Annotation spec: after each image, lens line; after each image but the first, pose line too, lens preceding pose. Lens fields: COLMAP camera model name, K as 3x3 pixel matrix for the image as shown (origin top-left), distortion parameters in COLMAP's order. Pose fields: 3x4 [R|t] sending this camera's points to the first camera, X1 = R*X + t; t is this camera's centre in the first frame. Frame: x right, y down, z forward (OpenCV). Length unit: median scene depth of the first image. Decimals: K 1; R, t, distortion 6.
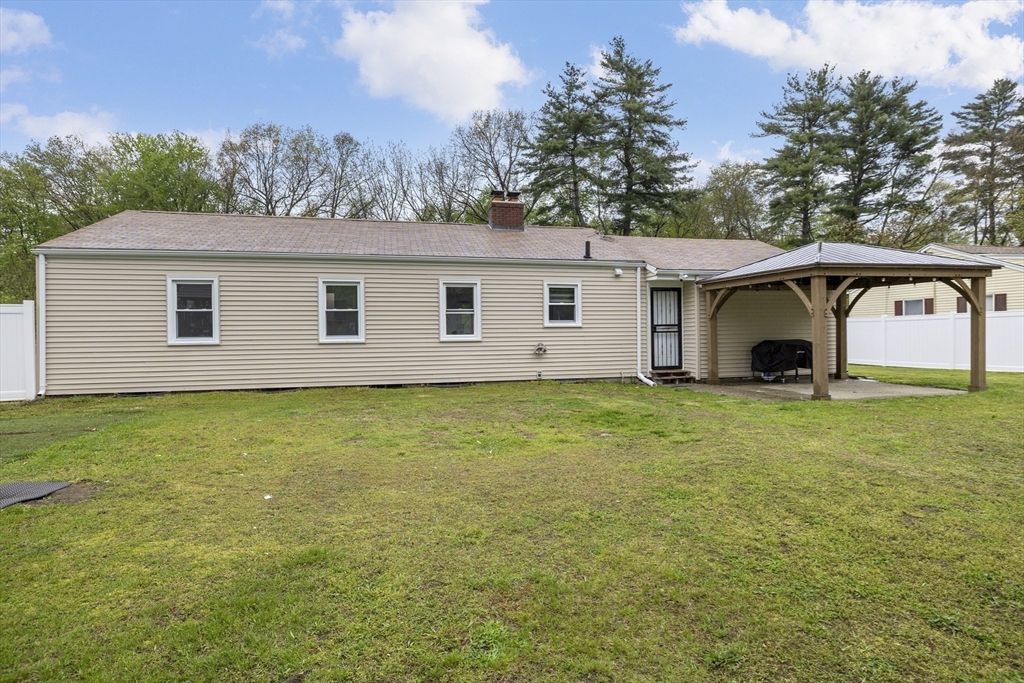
lens RADIAL K [[526.3, 0, 512.0], [0, 526.3, 341.5], [0, 0, 1]] dist [-0.000496, 0.000161]
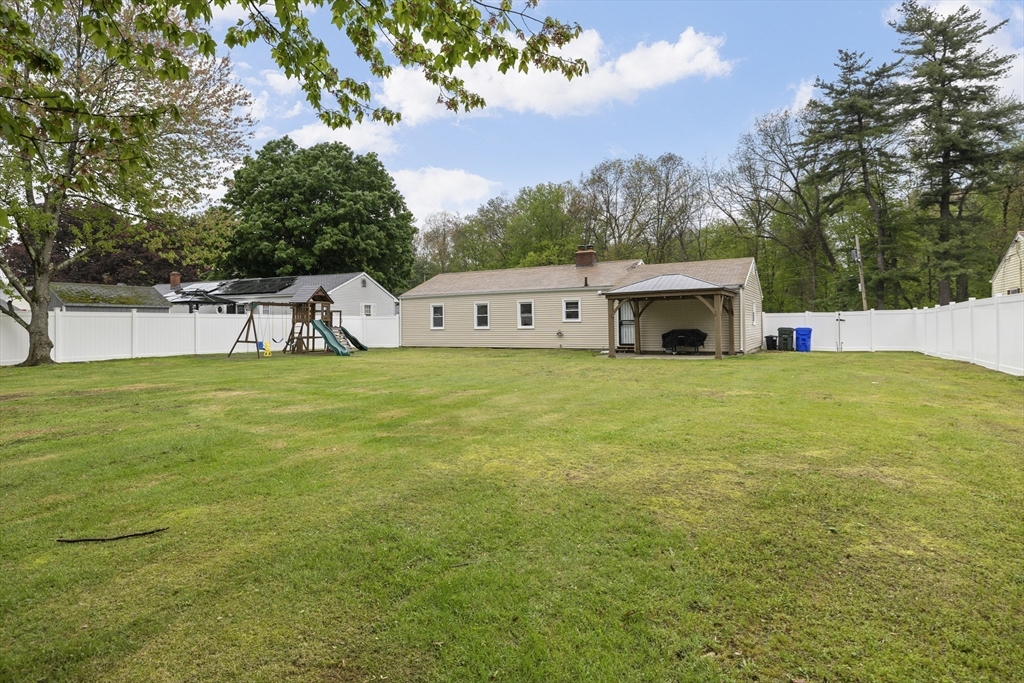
lens RADIAL K [[537.0, 0, 509.6], [0, 537.0, 327.2], [0, 0, 1]] dist [-0.000894, 0.000132]
pose [[0.724583, 0.004106, -0.689175, 0.338691], [-0.005561, 0.999985, 0.000112, -0.001826], [0.689165, 0.003751, 0.724595, -0.158779]]
